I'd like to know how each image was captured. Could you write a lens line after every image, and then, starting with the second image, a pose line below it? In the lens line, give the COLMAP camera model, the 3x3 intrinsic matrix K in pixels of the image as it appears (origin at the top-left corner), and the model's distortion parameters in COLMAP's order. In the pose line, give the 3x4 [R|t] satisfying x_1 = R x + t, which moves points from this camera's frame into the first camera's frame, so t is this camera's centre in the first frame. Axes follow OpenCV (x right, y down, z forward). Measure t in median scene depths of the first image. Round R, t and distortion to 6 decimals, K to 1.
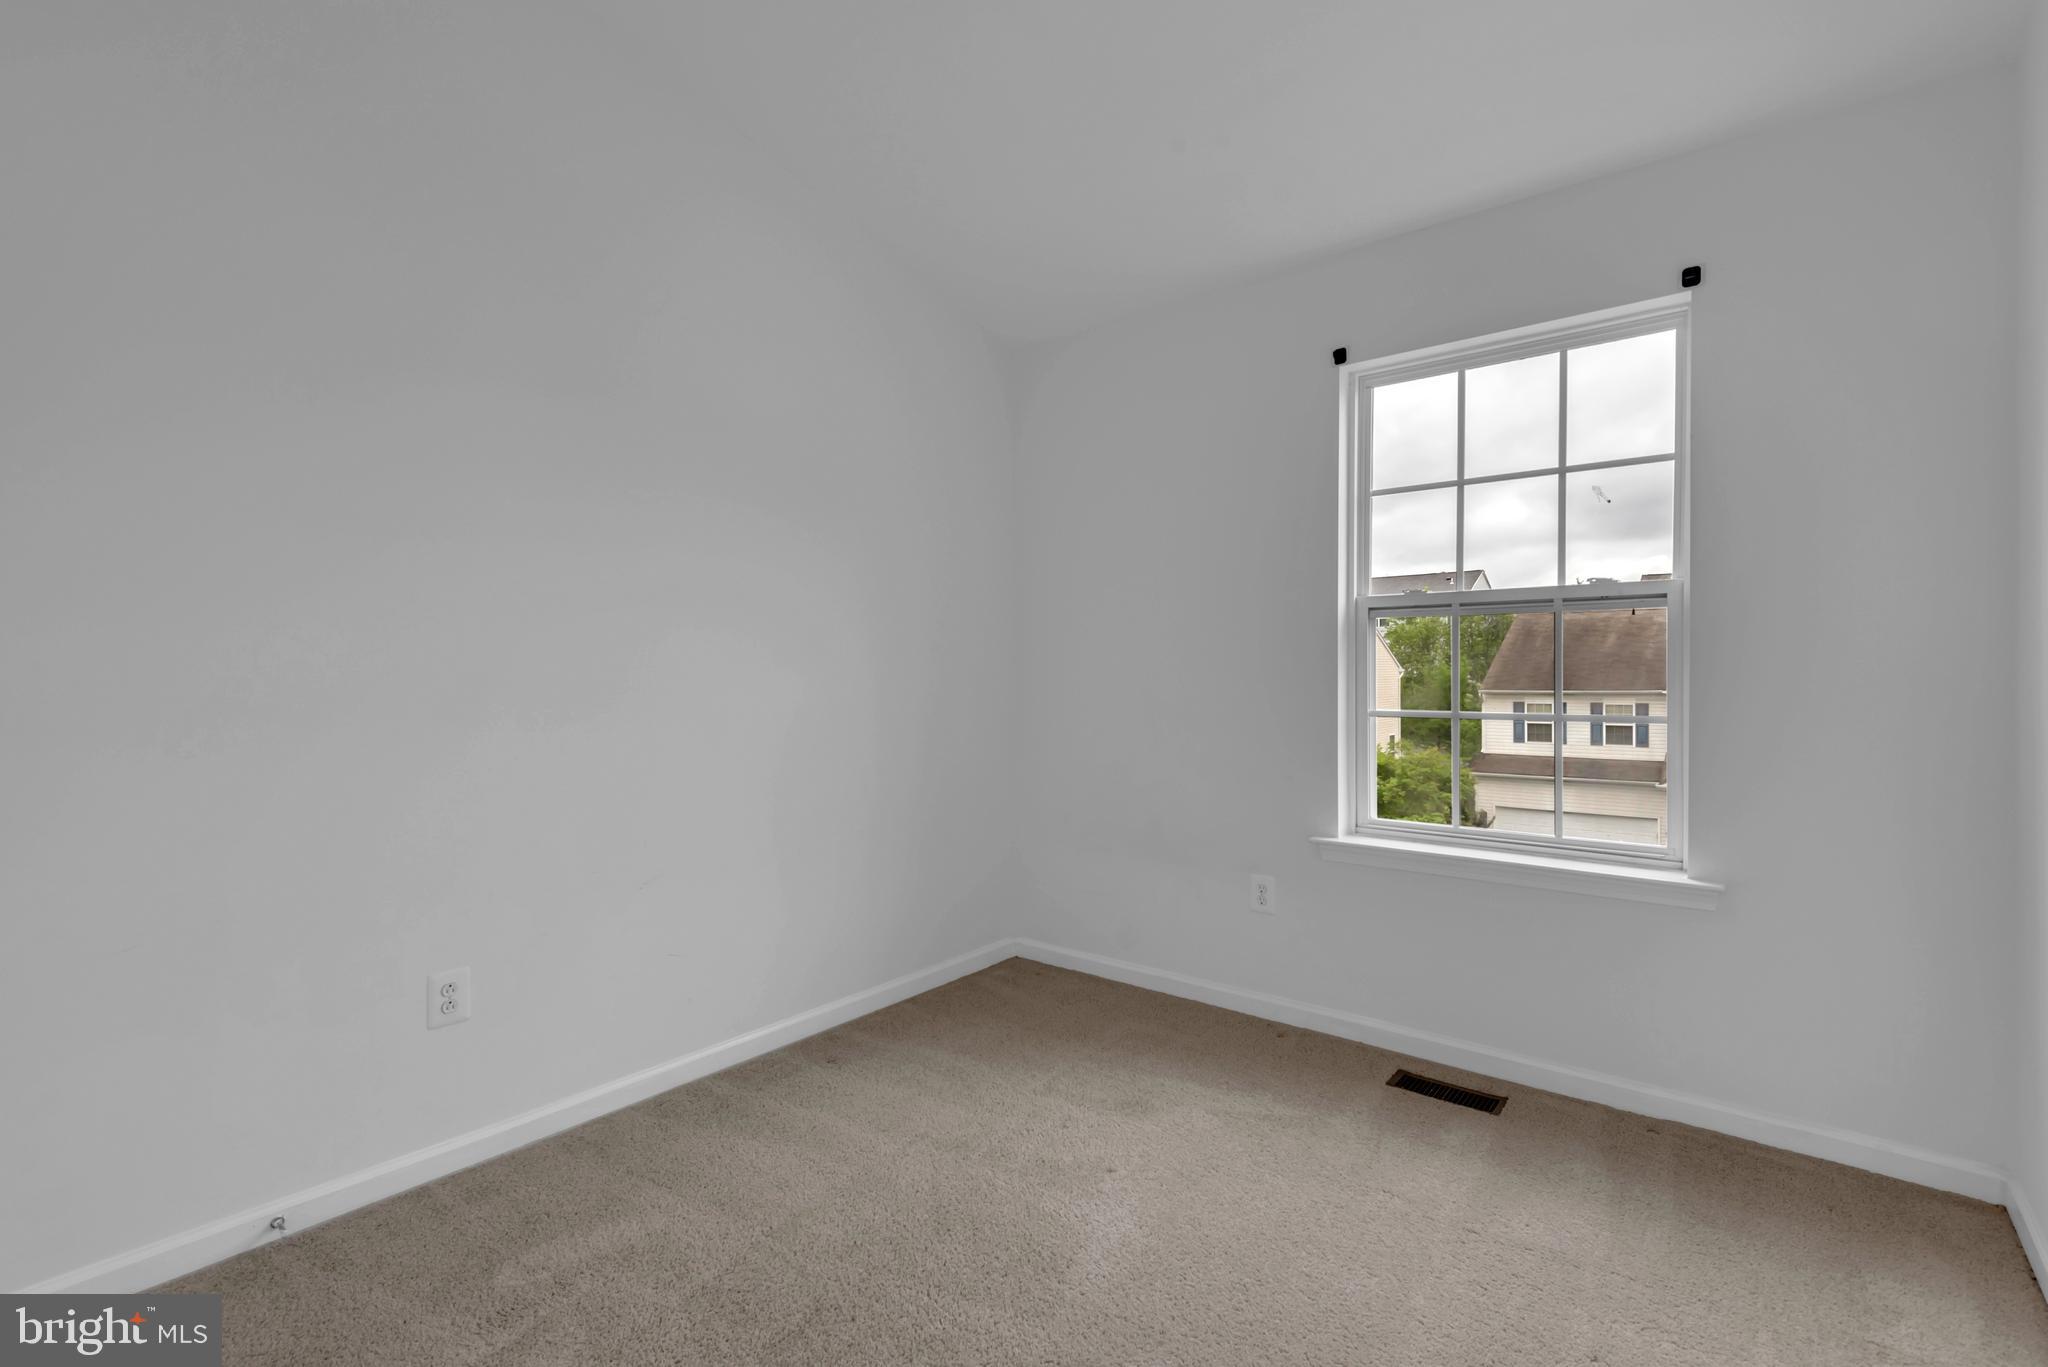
lens RADIAL K [[921.0, 0, 1028.2], [0, 921.0, 676.4], [0, 0, 1]] dist [0.032942, -0.016380]
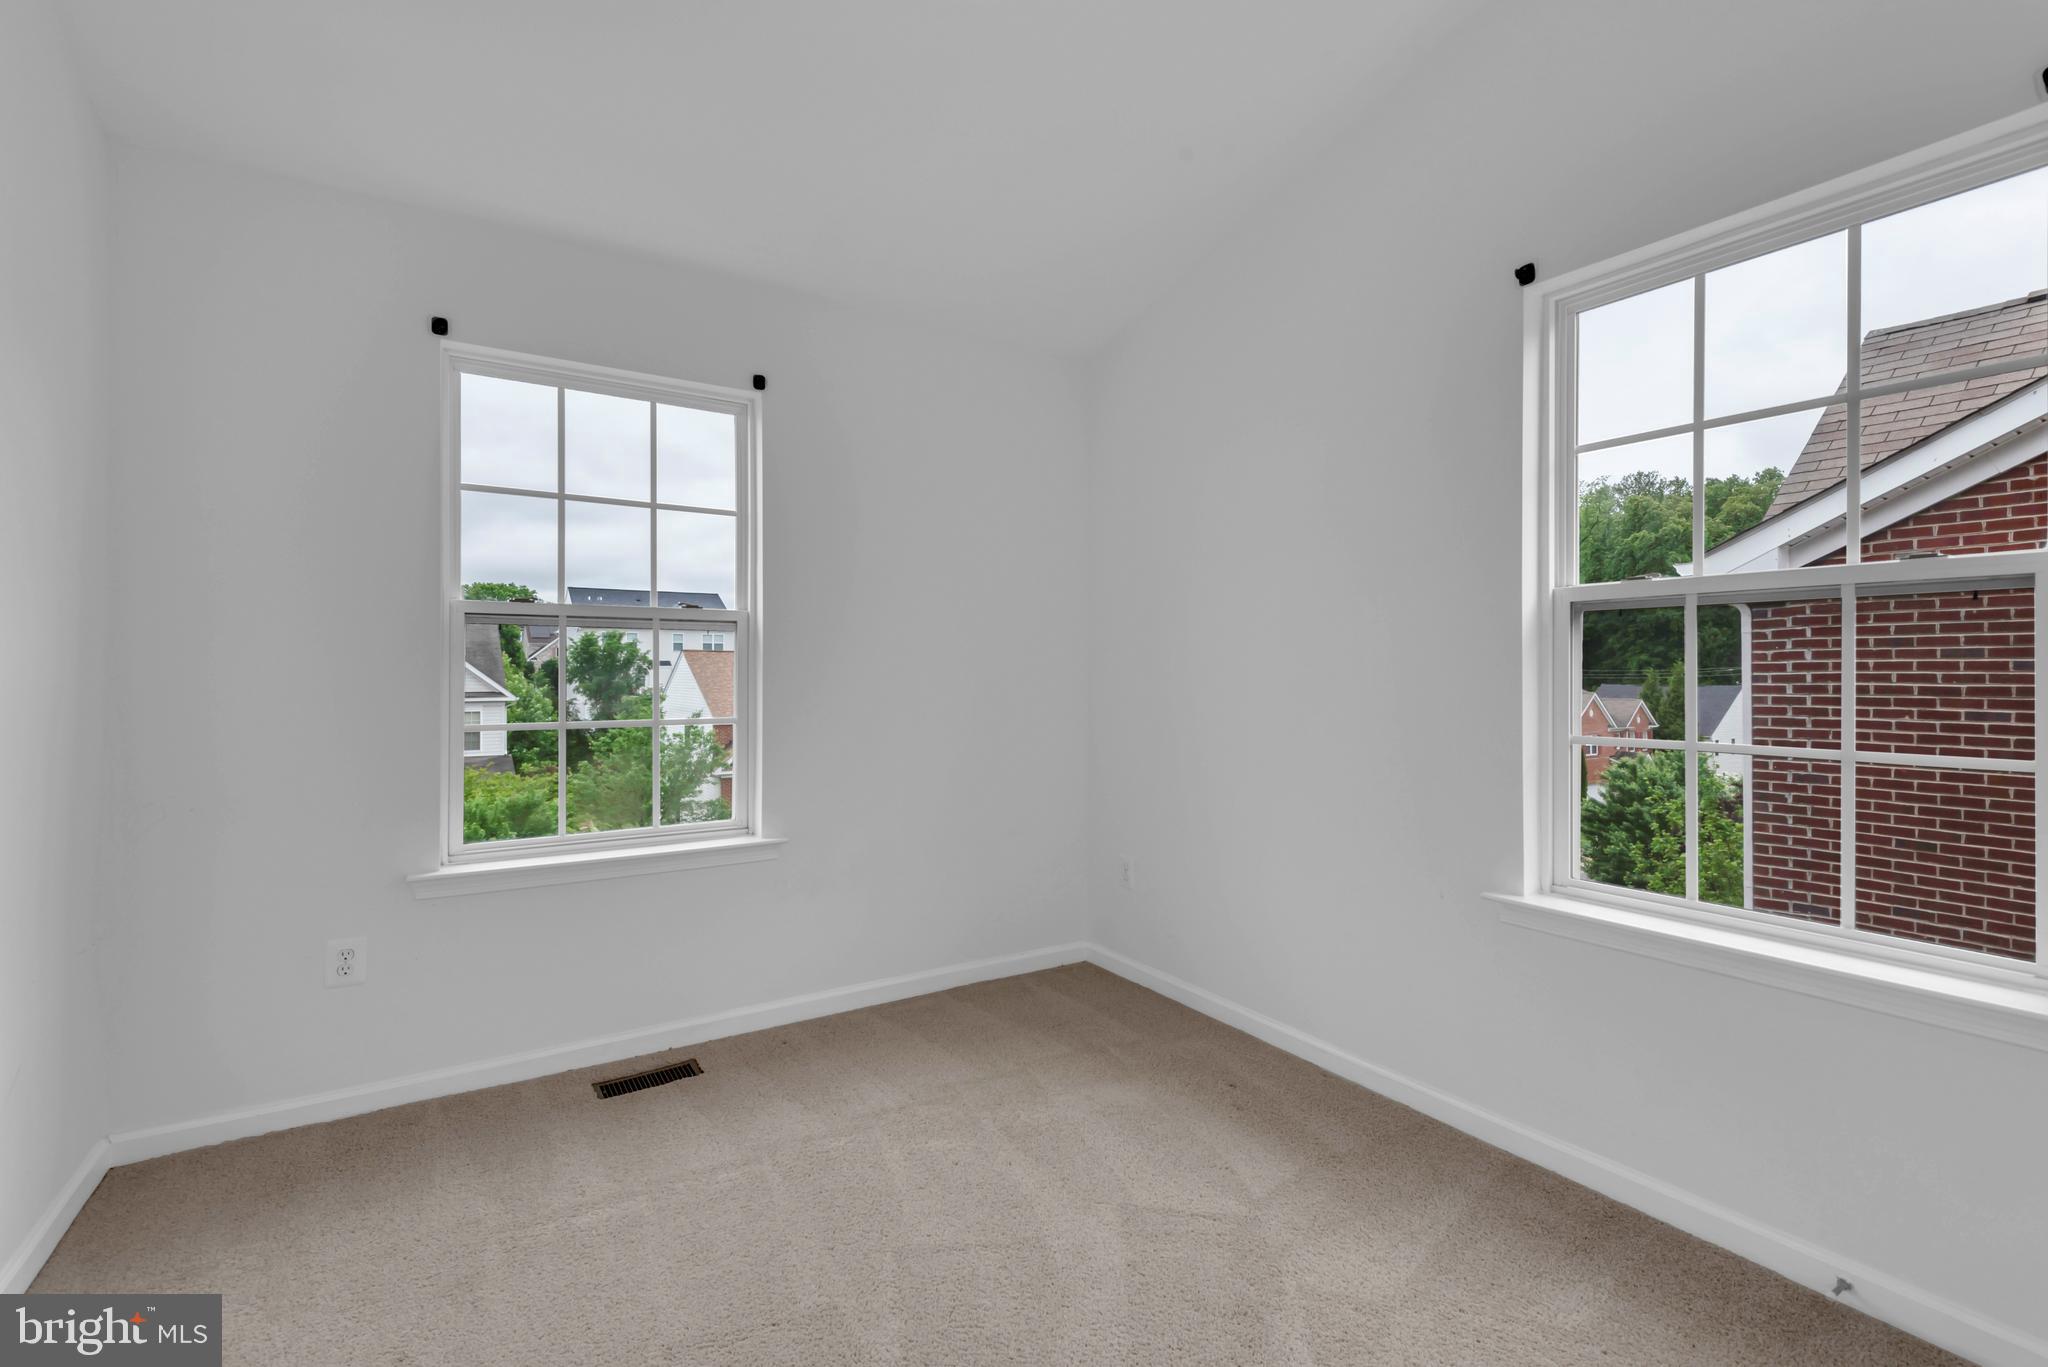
lens RADIAL K [[867.2, 0, 994.1], [0, 867.2, 678.3], [0, 0, 1]] dist [0.028590, -0.013243]
pose [[0.344199, 0.004968, 0.938883, -0.294998], [0.004865, 0.999963, -0.007075, 0.000243], [-0.938884, 0.007002, 0.344162, 0.241904]]
